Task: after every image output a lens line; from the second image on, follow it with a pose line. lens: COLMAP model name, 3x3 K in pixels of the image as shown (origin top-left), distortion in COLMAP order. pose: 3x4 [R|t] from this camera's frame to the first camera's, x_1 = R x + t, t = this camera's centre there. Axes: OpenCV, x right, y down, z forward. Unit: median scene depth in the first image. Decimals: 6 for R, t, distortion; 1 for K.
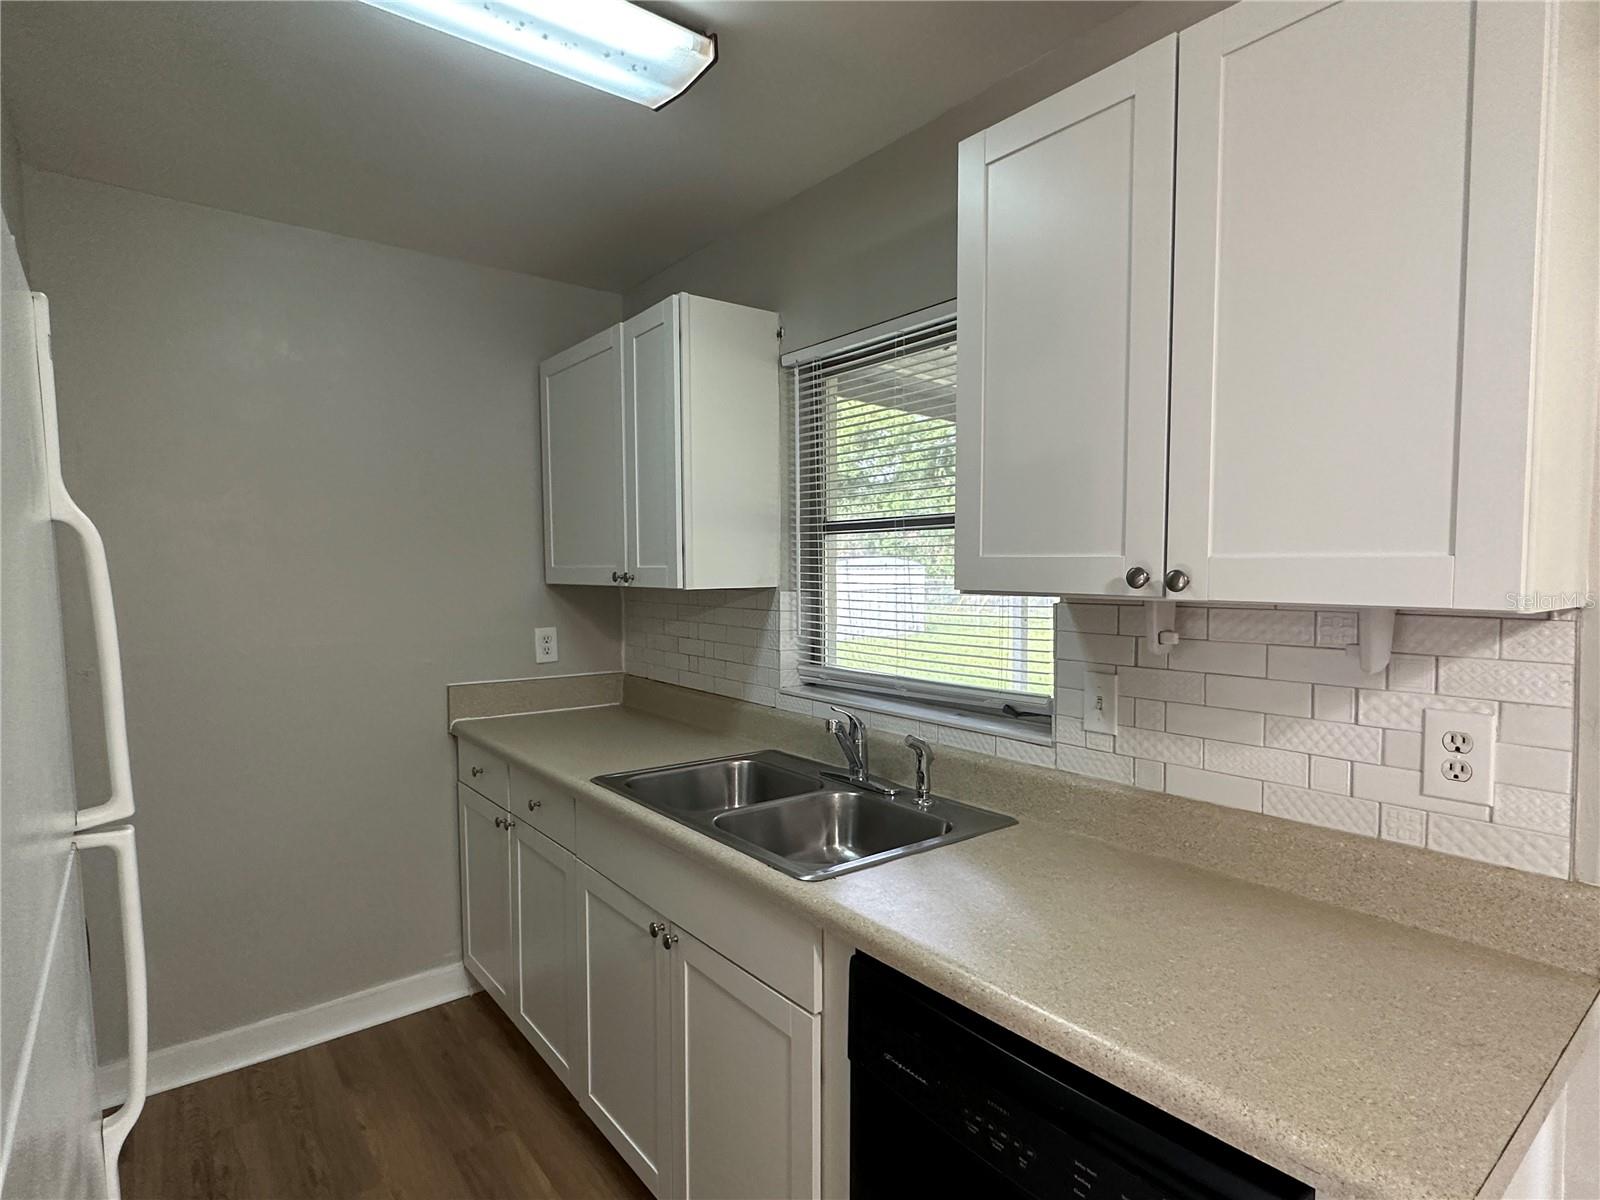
lens RADIAL K [[833.0, 0, 807.4], [0, 833.0, 610.5], [0, 0, 1]] dist [-0.003771, 0.002245]
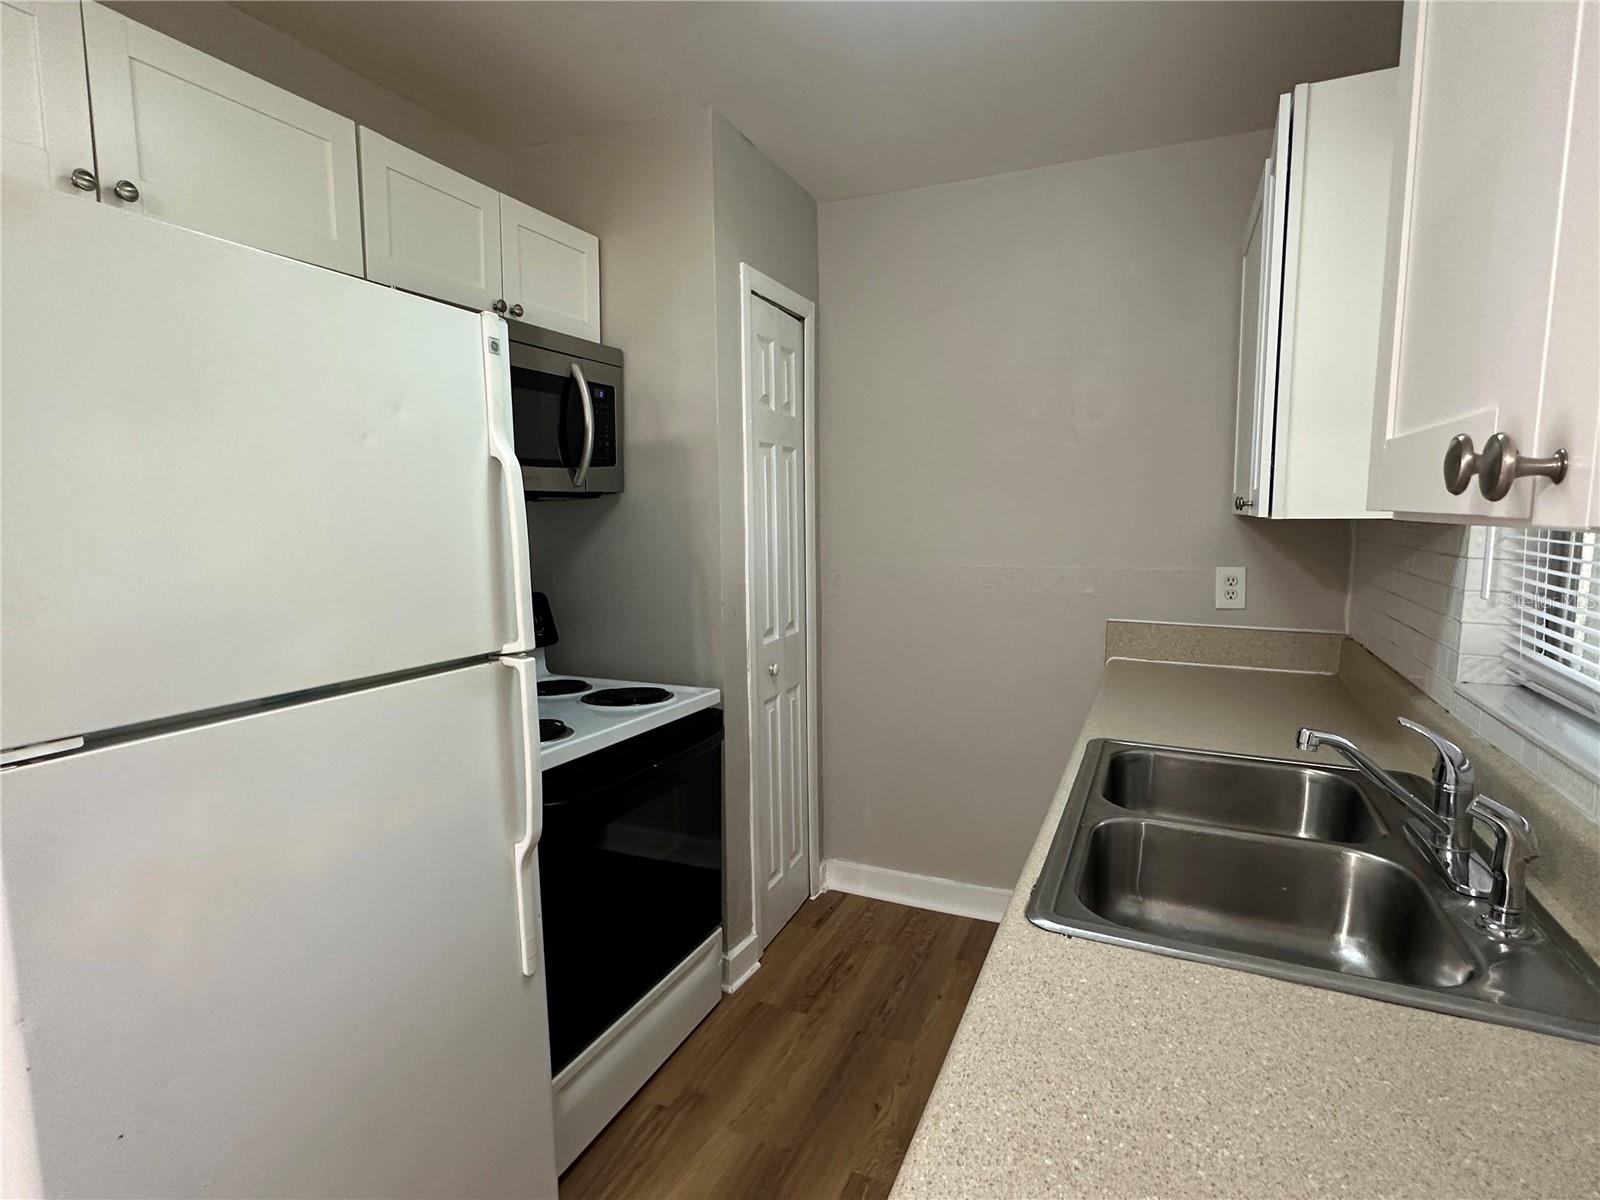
lens RADIAL K [[833.0, 0, 790.1], [0, 833.0, 600.4], [0, 0, 1]] dist [-0.003771, 0.002245]
pose [[0.448976, 0.096809, -0.888284, 0.291053], [-0.043894, 0.995303, 0.086286, 0.001360], [0.892465, 0.000250, 0.451117, 0.285806]]
